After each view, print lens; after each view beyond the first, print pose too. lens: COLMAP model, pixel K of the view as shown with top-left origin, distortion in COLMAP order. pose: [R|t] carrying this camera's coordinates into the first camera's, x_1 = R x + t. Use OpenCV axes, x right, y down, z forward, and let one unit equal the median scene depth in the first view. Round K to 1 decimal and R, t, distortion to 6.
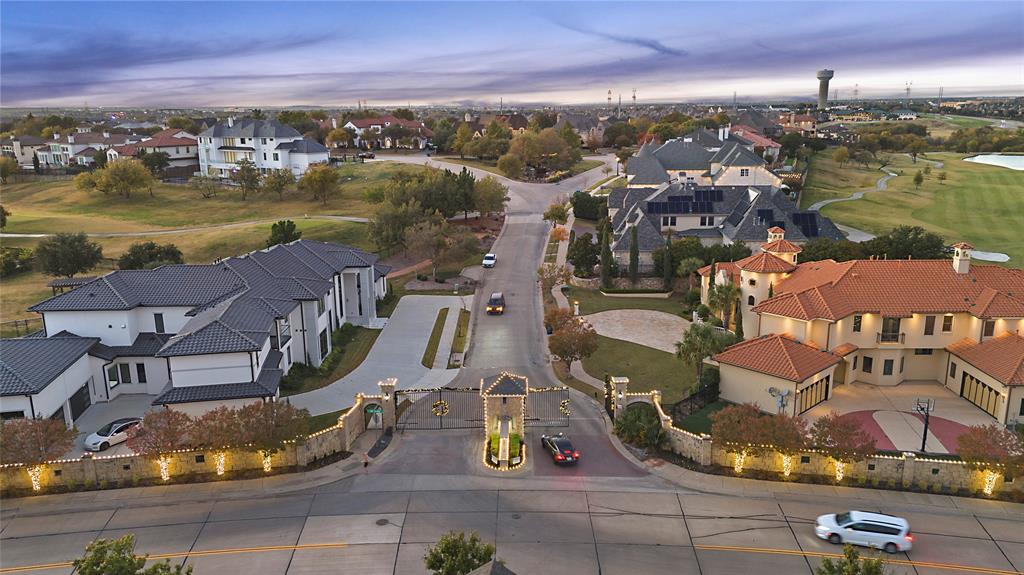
lens RADIAL K [[754.2, 0, 512.0], [0, 754.2, 287.5], [0, 0, 1]] dist [0.076921, -0.065699]
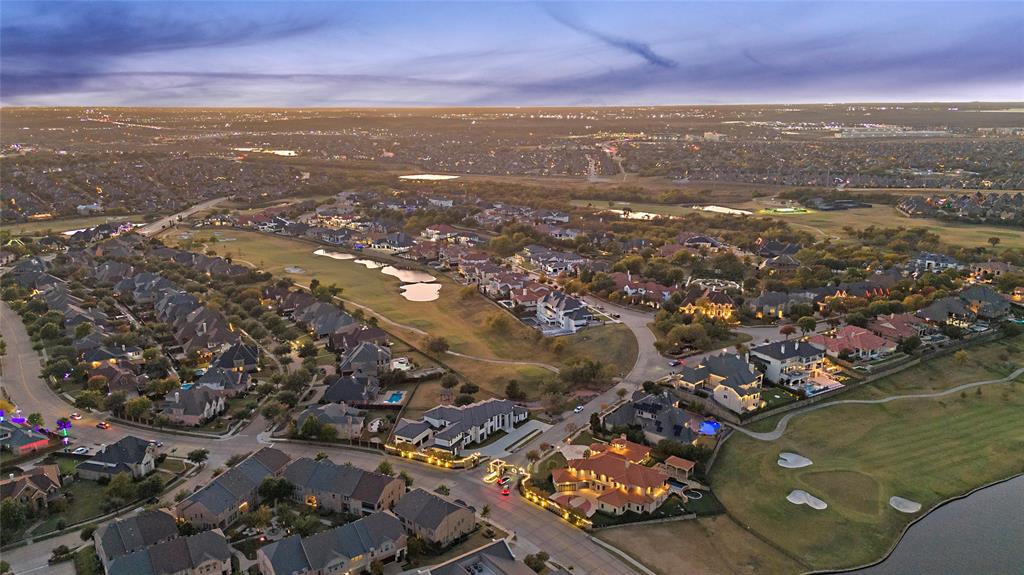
lens RADIAL K [[754.2, 0, 512.0], [0, 754.2, 287.5], [0, 0, 1]] dist [0.076921, -0.065699]
pose [[0.805546, 0.148193, -0.573703, 2.080173], [-0.138390, 0.988496, 0.061023, -0.984954], [0.576146, 0.030238, 0.816787, -2.167318]]
